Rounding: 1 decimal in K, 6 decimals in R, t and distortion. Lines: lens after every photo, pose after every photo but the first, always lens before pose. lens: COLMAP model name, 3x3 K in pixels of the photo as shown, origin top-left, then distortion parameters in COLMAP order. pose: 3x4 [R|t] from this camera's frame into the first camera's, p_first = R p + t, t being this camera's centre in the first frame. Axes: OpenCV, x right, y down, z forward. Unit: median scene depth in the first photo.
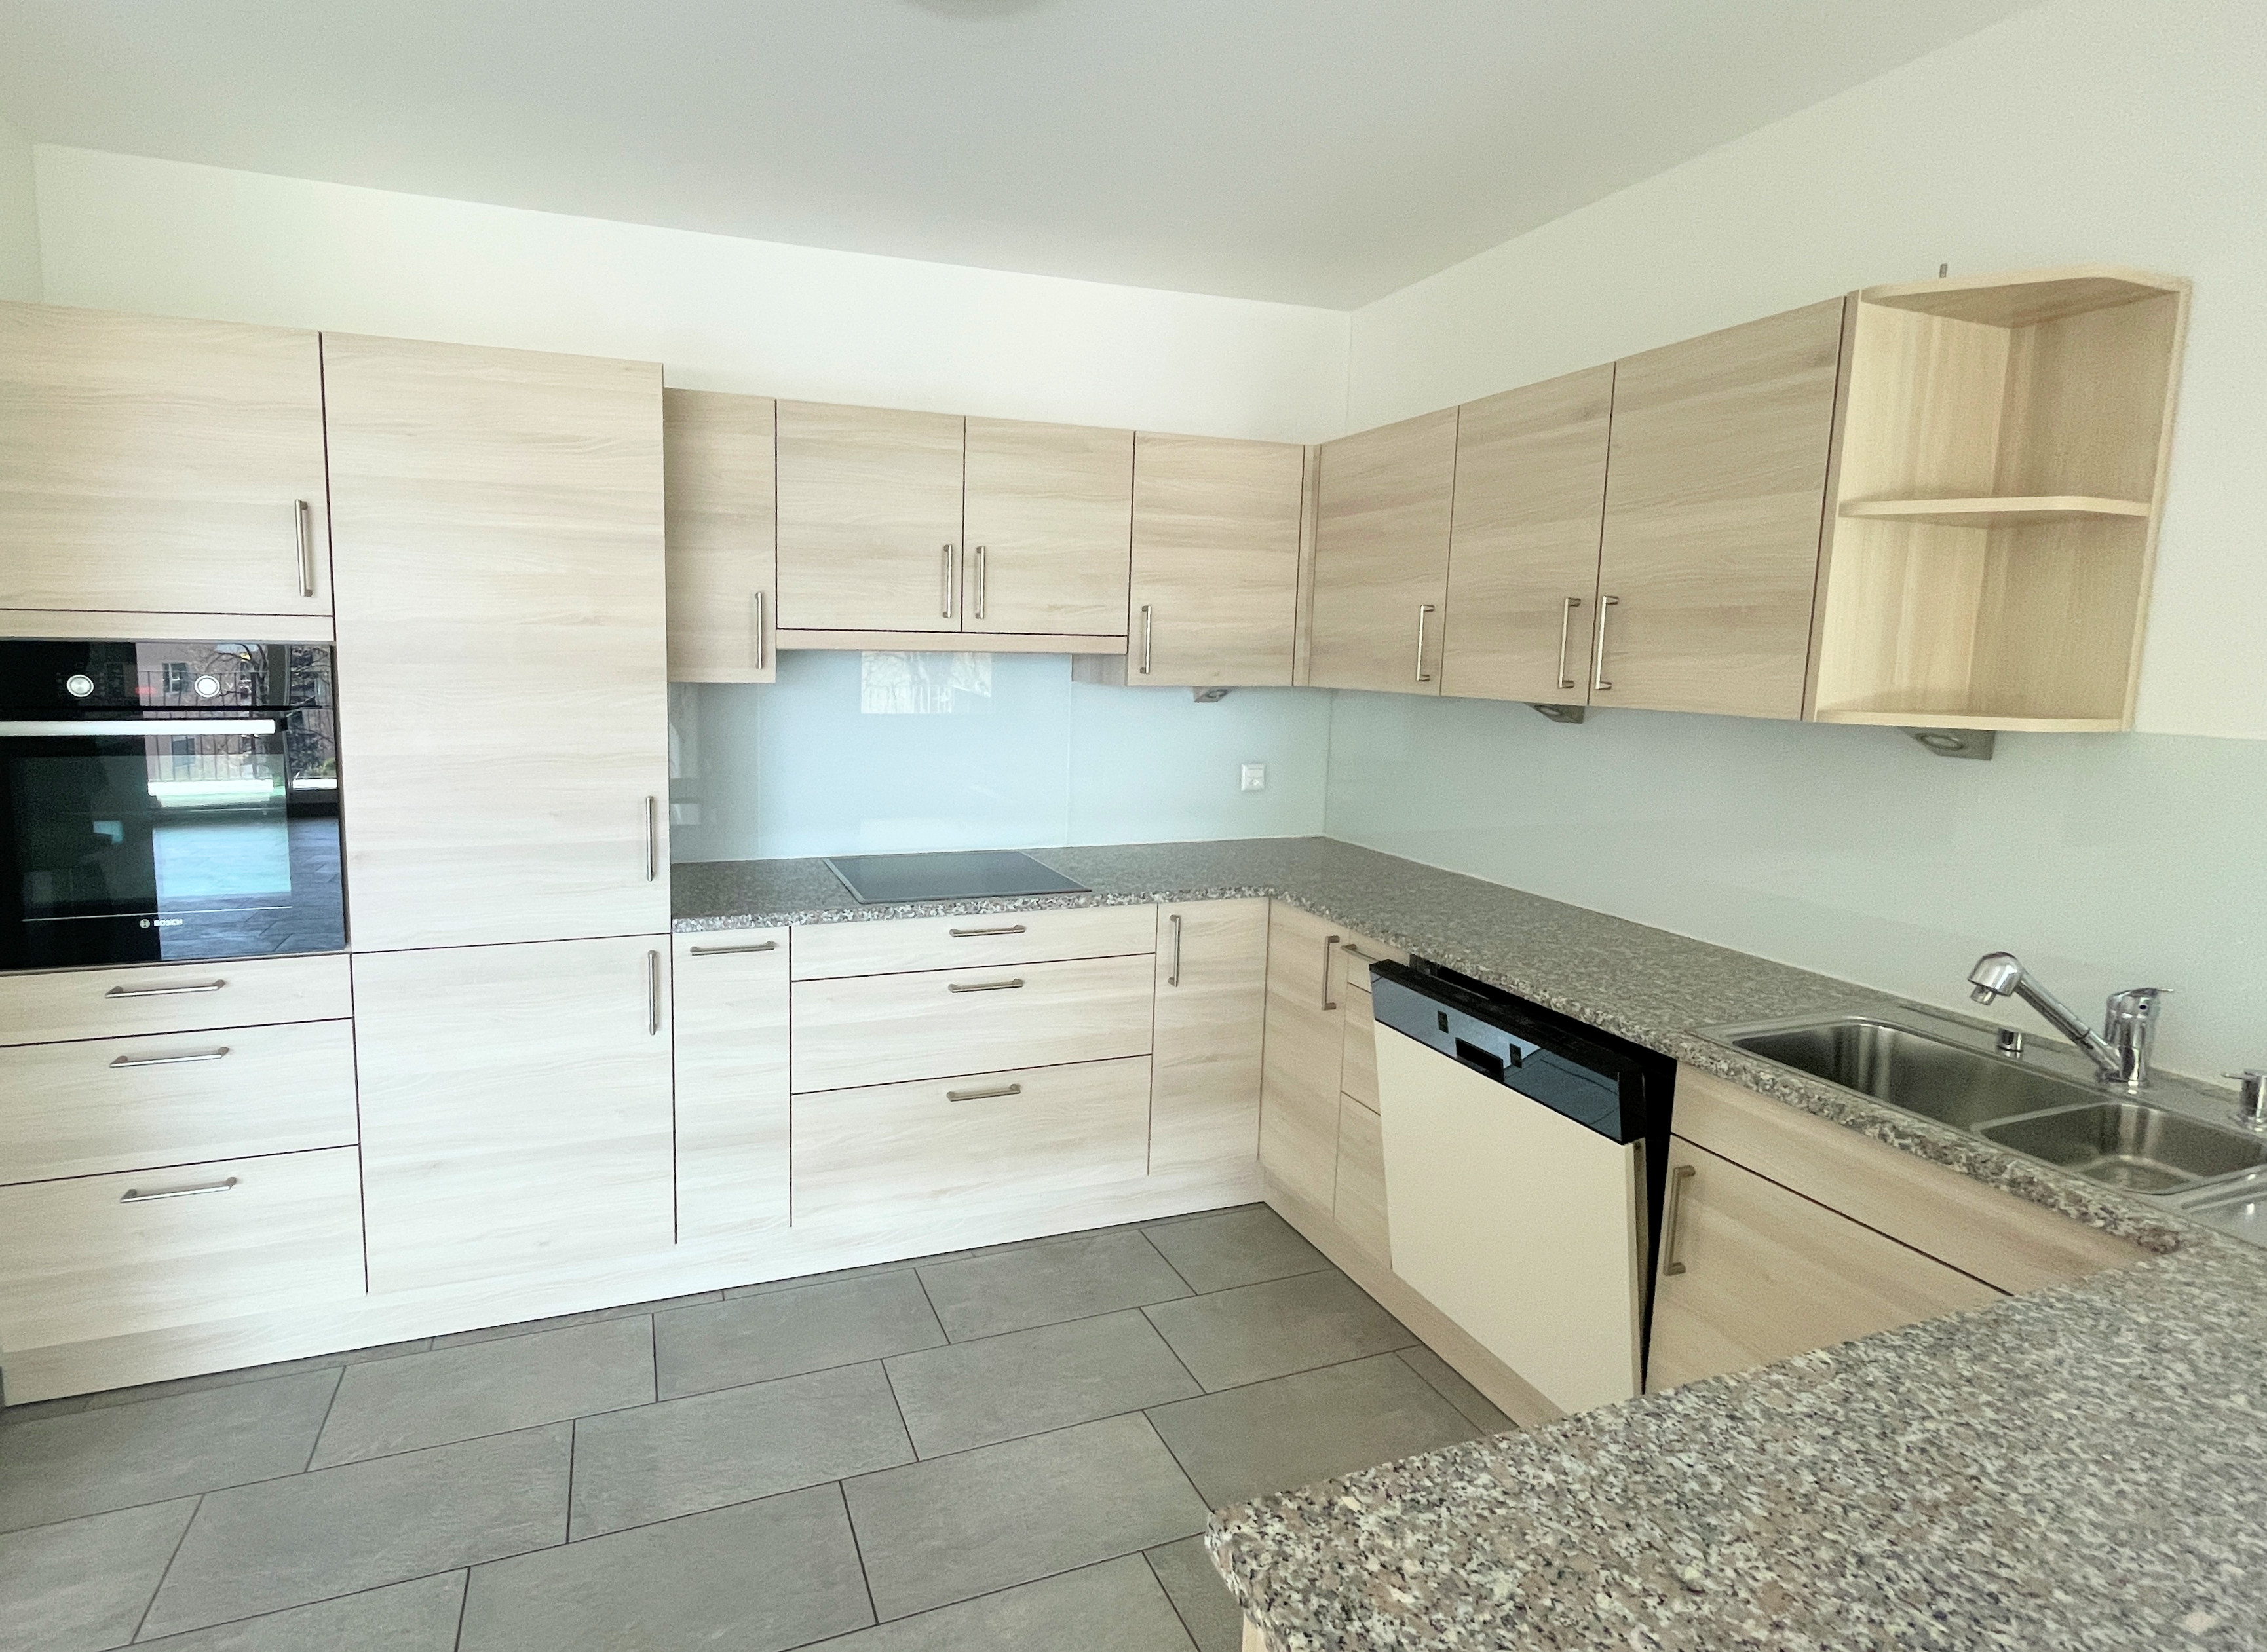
lens RADIAL K [[1078.9, 0, 1002.5], [0, 1078.9, 767.3], [0, 0, 1]] dist [-0.002552, -0.000672]
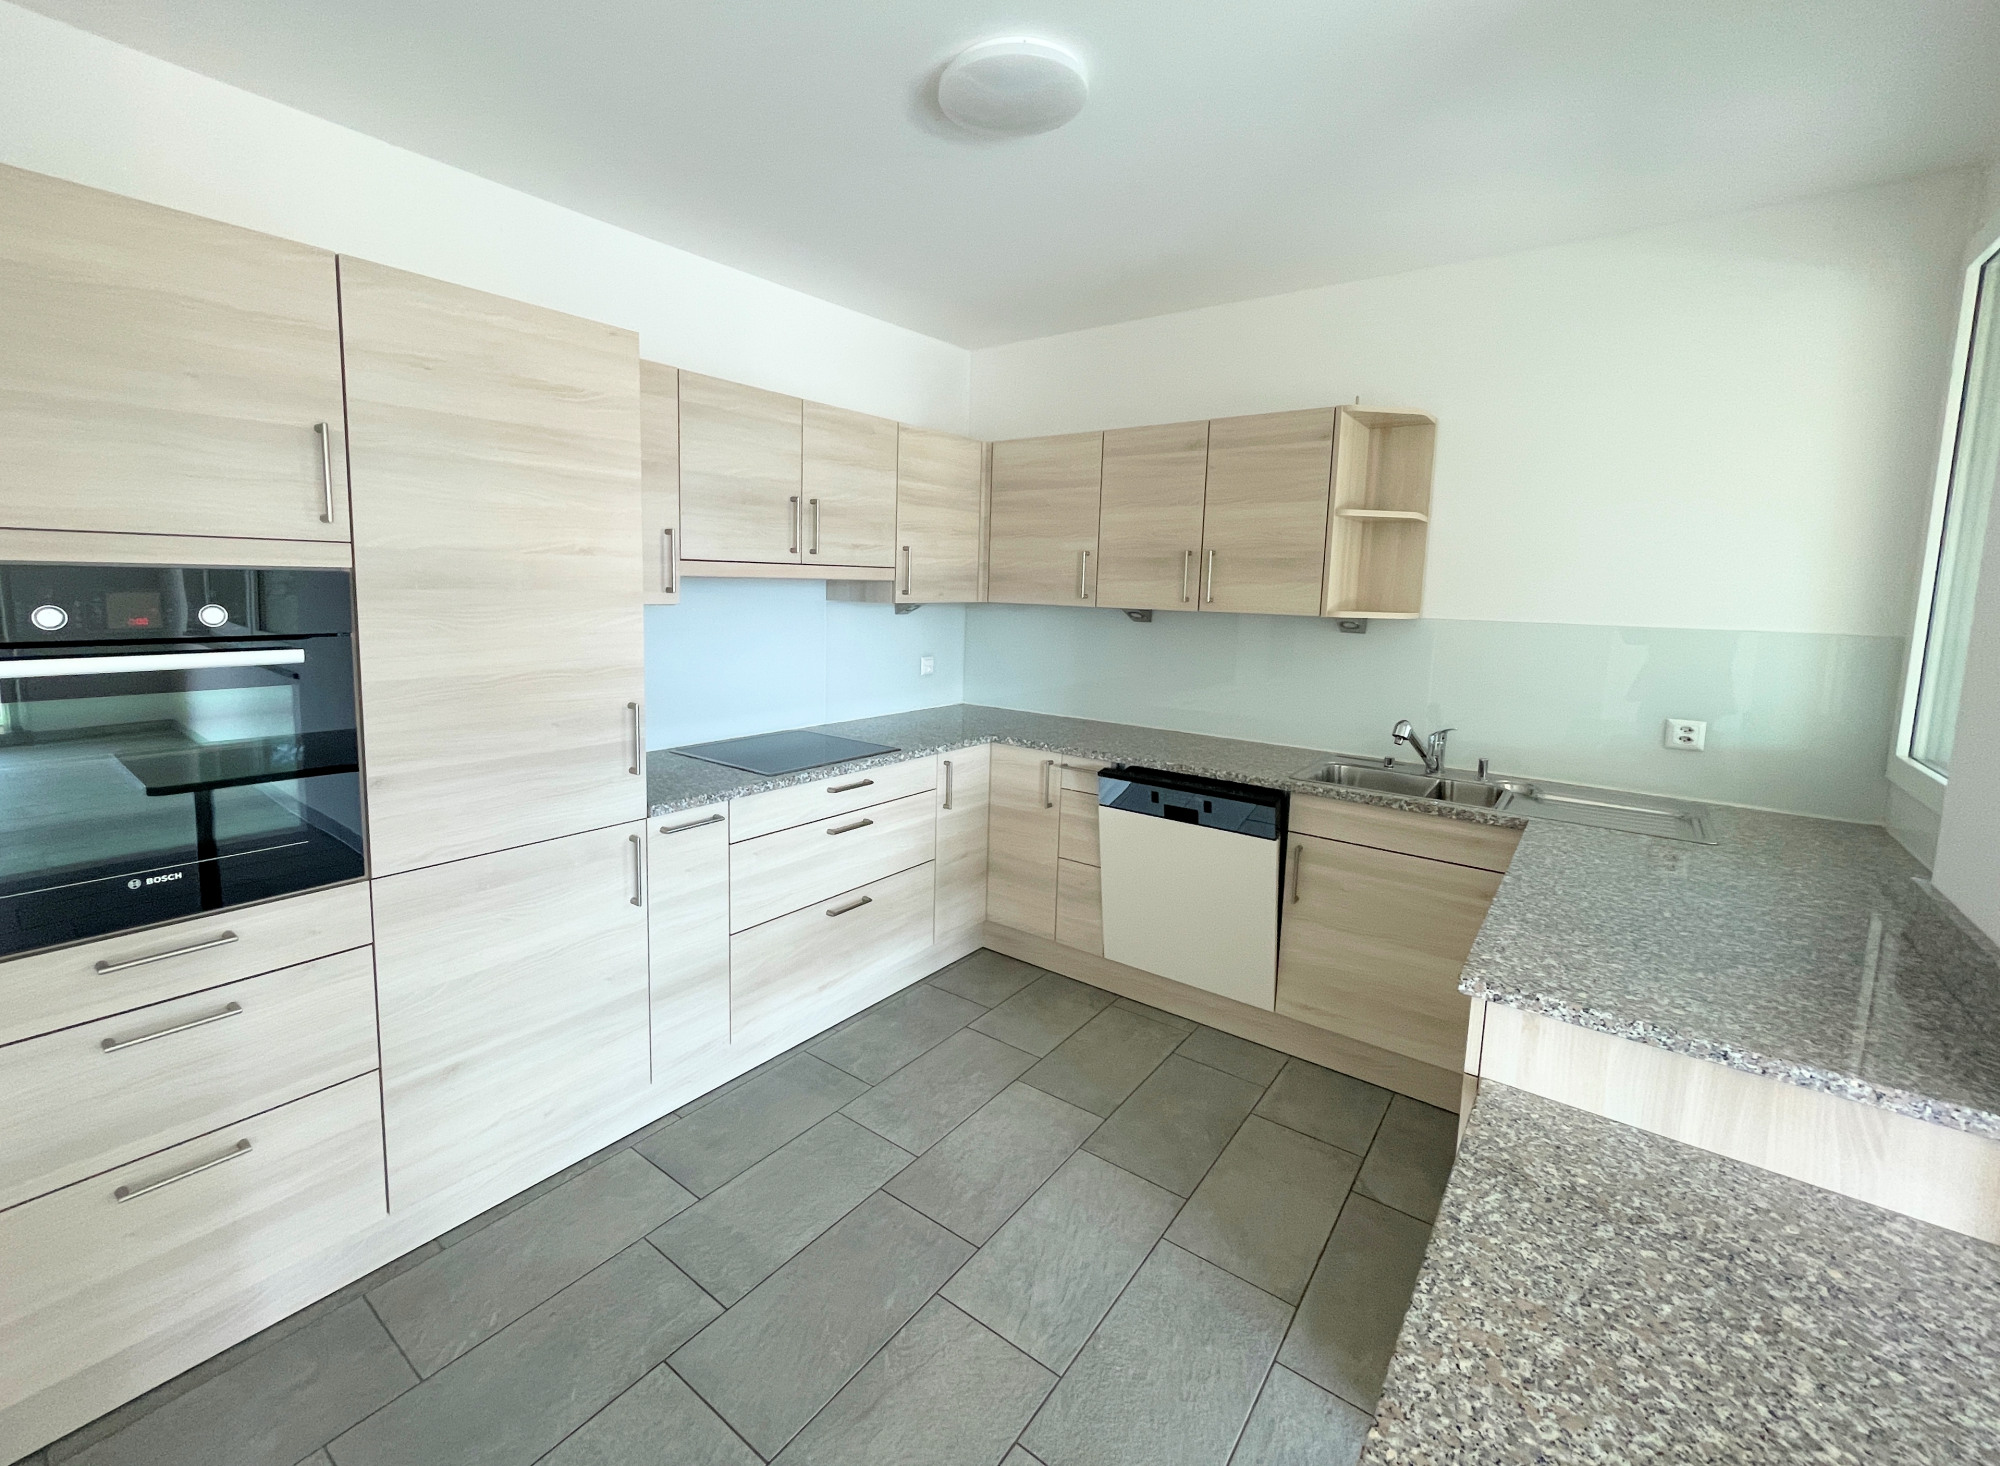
lens RADIAL K [[851.0, 0, 971.3], [0, 851.0, 675.7], [0, 0, 1]] dist [-0.001761, -0.000391]
pose [[0.833081, -0.058921, 0.550004, -0.484685], [0.052550, 0.998244, 0.027344, -0.007624], [-0.550649, 0.006123, 0.834714, 0.026610]]
